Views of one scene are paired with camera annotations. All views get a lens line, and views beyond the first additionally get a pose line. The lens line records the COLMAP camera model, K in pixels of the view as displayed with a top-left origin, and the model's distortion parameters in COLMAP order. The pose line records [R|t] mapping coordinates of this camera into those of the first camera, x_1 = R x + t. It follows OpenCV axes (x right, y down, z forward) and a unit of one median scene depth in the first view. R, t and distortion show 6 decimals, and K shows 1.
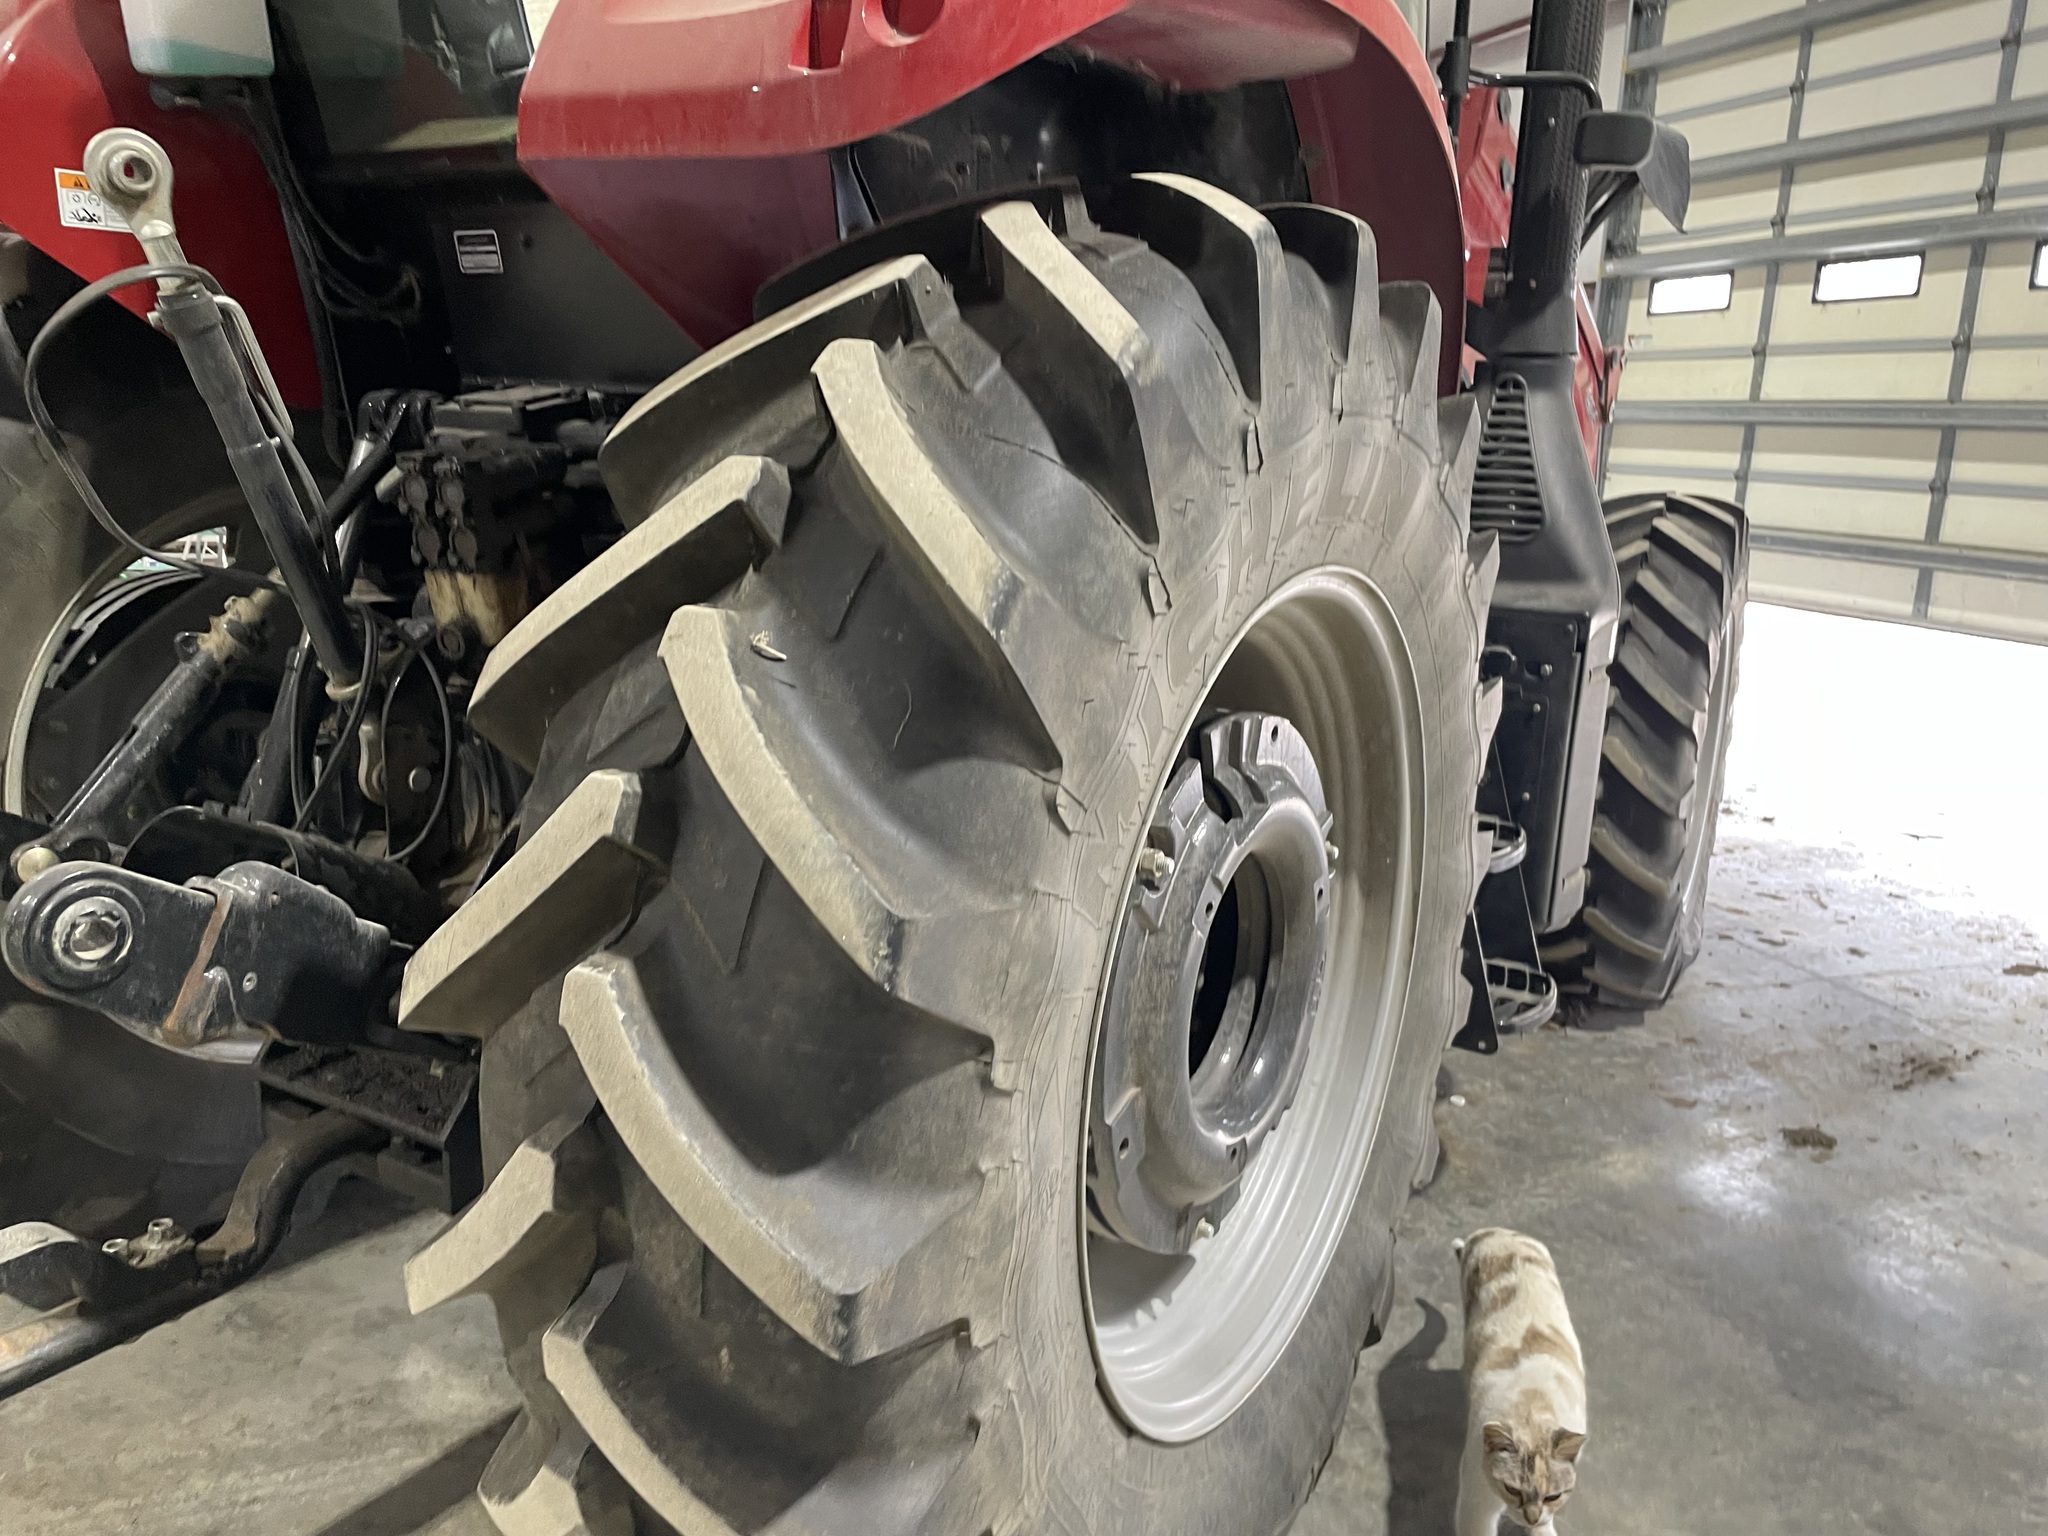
lens RADIAL K [[1549.3, 0, 1044.2], [0, 1549.3, 771.1], [0, 0, 1]] dist [0.084163, -0.112833]
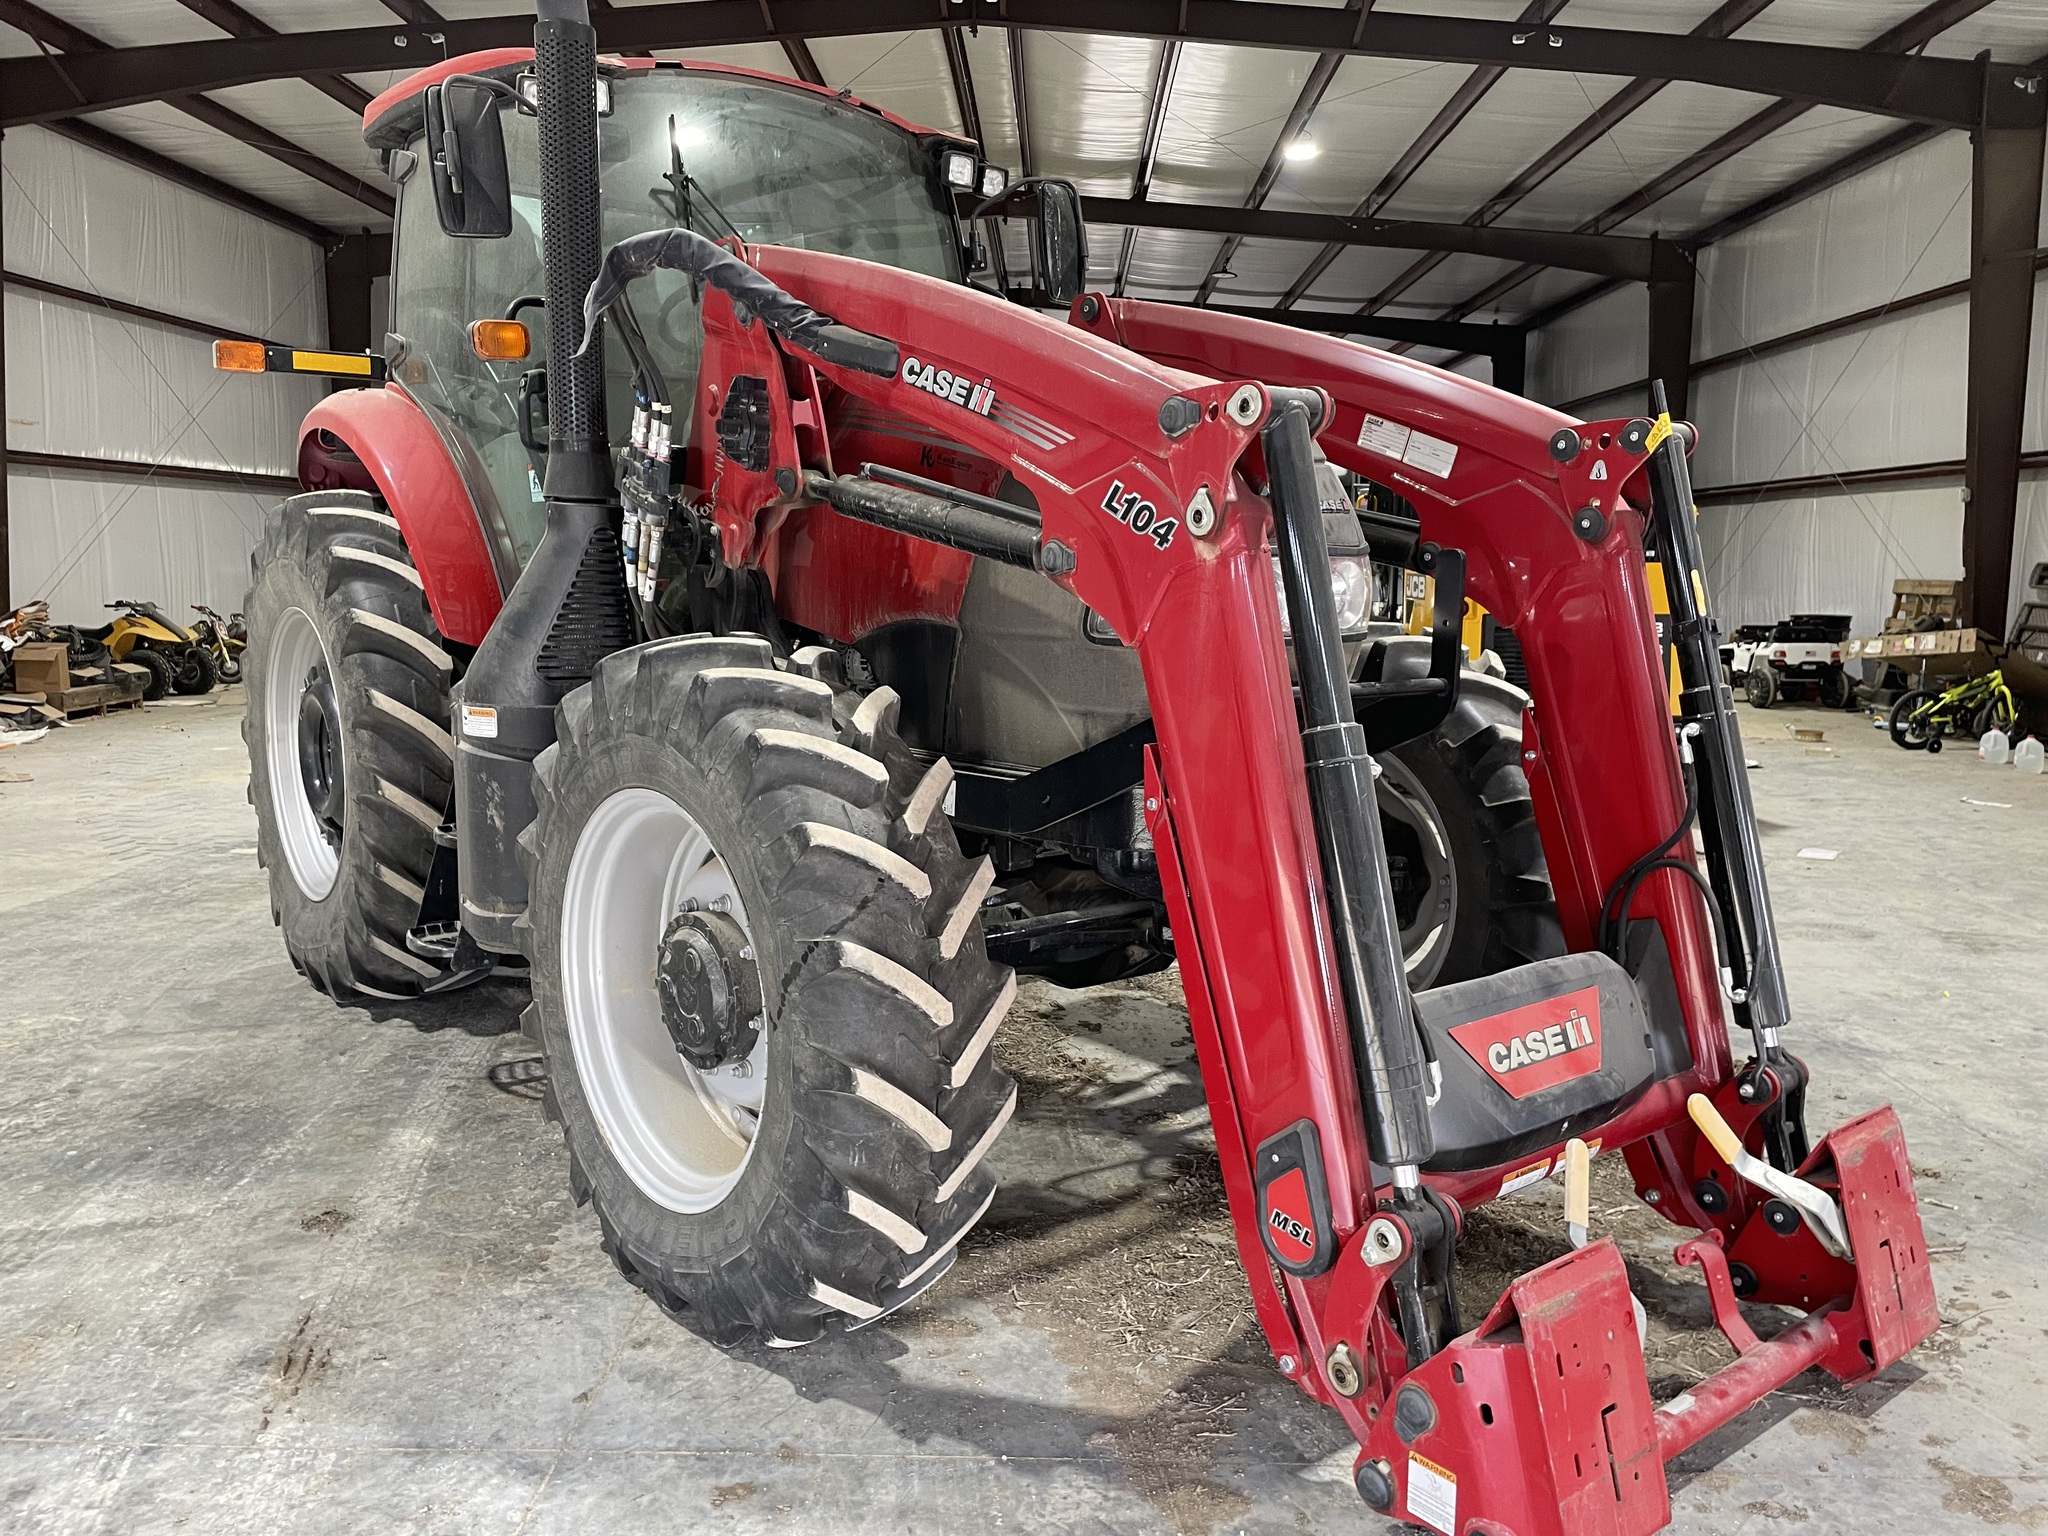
lens RADIAL K [[1551.2, 0, 1026.9], [0, 1551.2, 759.3], [0, 0, 1]] dist [0.089599, -0.116116]
pose [[-0.361278, 0.075192, -0.929422, 2.167858], [-0.222236, 0.961077, 0.164139, -0.569461], [0.905588, 0.265851, -0.330505, 2.886561]]
